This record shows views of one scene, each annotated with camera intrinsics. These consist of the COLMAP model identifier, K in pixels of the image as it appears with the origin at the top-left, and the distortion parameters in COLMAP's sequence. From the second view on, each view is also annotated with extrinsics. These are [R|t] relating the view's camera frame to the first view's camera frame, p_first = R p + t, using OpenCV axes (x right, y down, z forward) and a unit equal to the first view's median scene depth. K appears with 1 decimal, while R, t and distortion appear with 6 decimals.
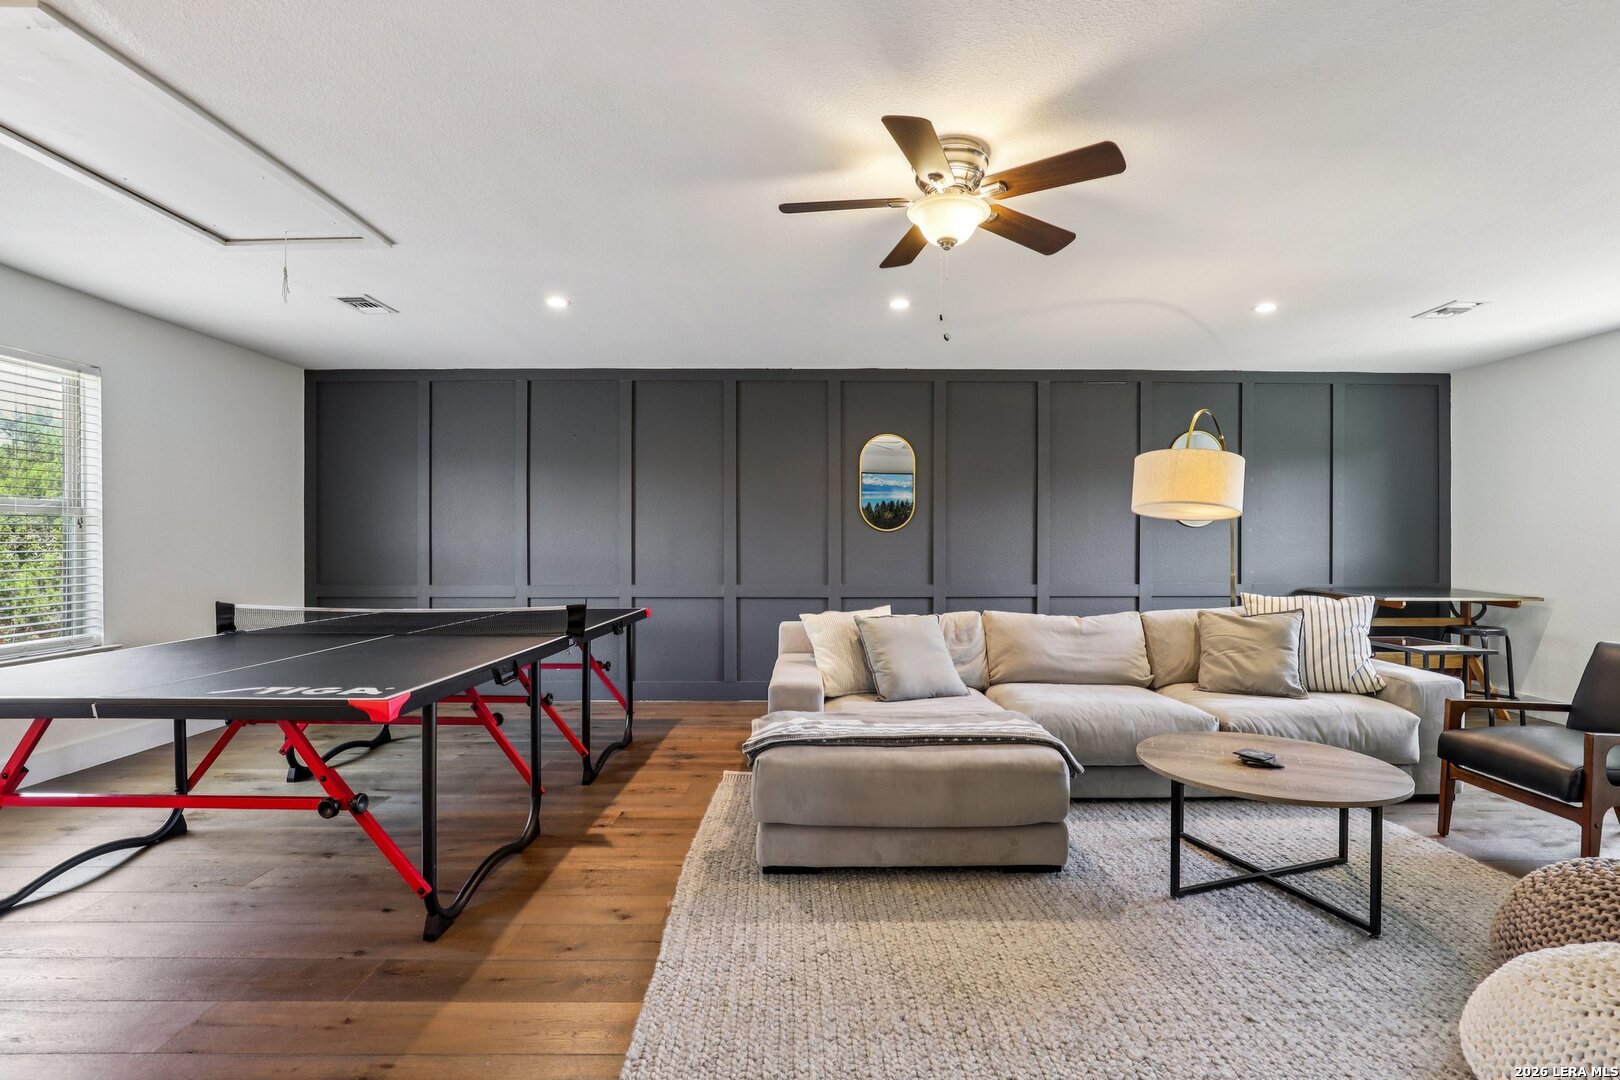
lens RADIAL K [[757.4, 0, 817.5], [0, 757.4, 548.2], [0, 0, 1]] dist [-0.018074, 0.000596]
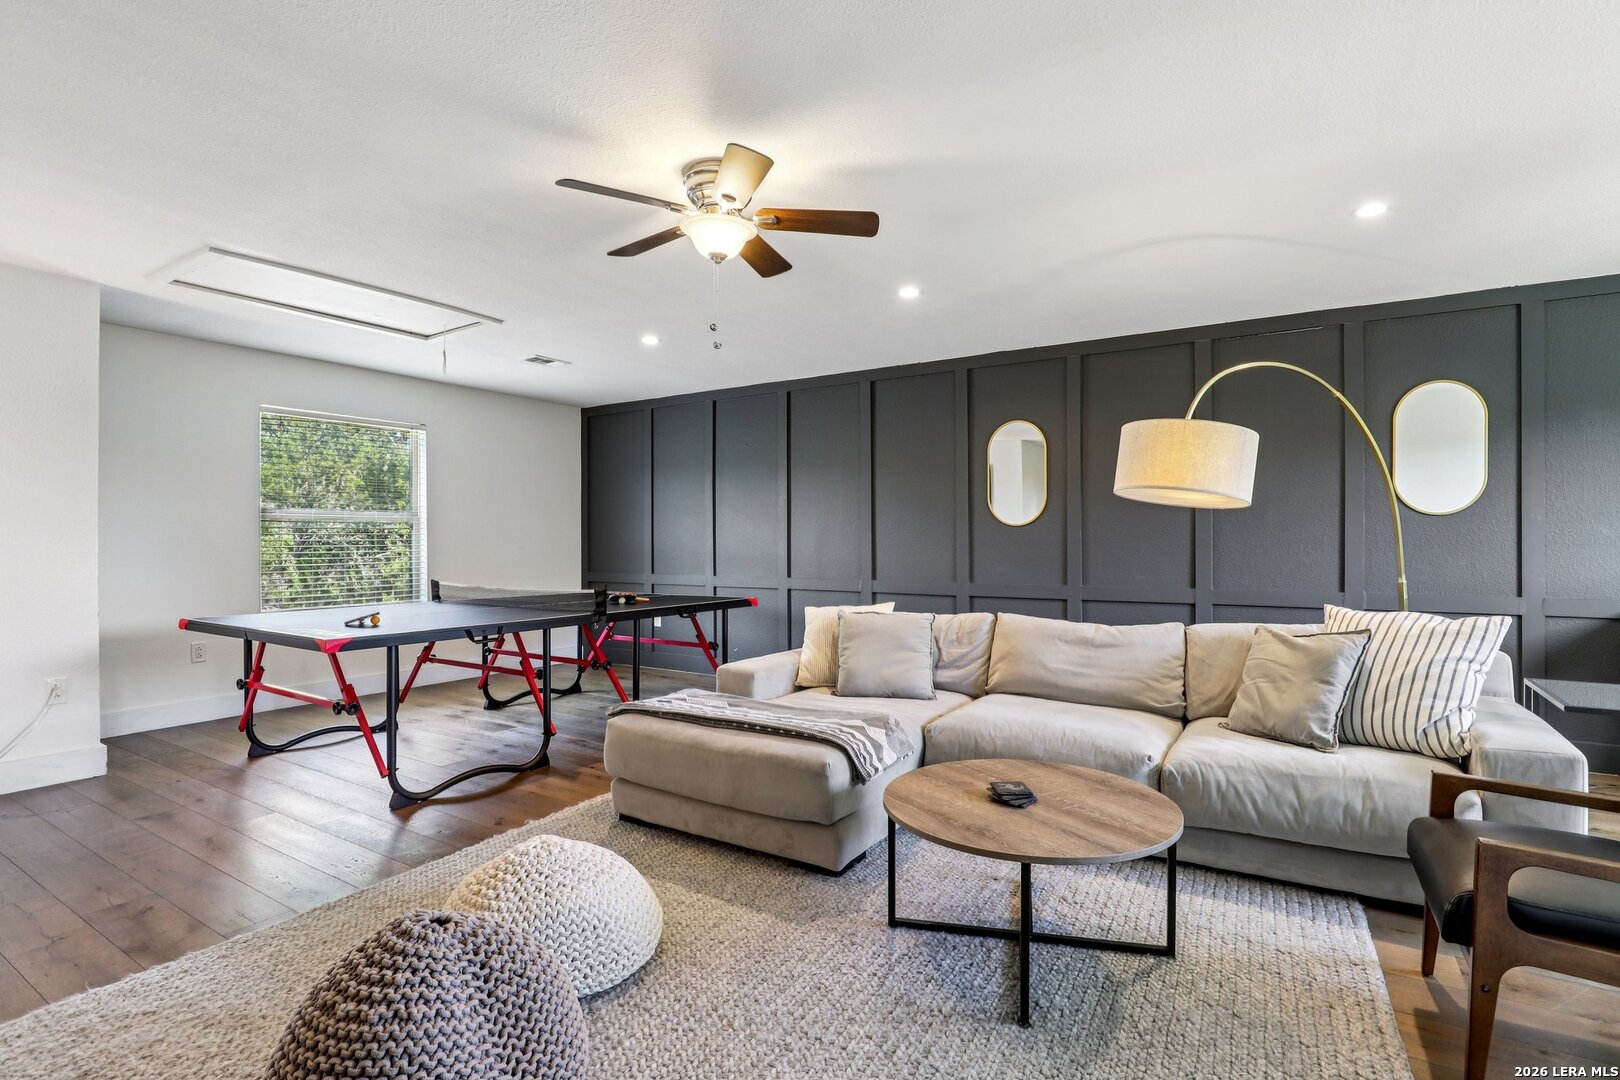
lens RADIAL K [[784.8, 0, 810.0], [0, 784.8, 540.0], [0, 0, 1]] dist [-0.023306, -0.000182]
pose [[0.839152, -0.001915, -0.543894, 0.588660], [-0.002201, 0.999974, -0.006916, 0.002565], [0.543893, 0.007001, 0.839125, 0.095840]]
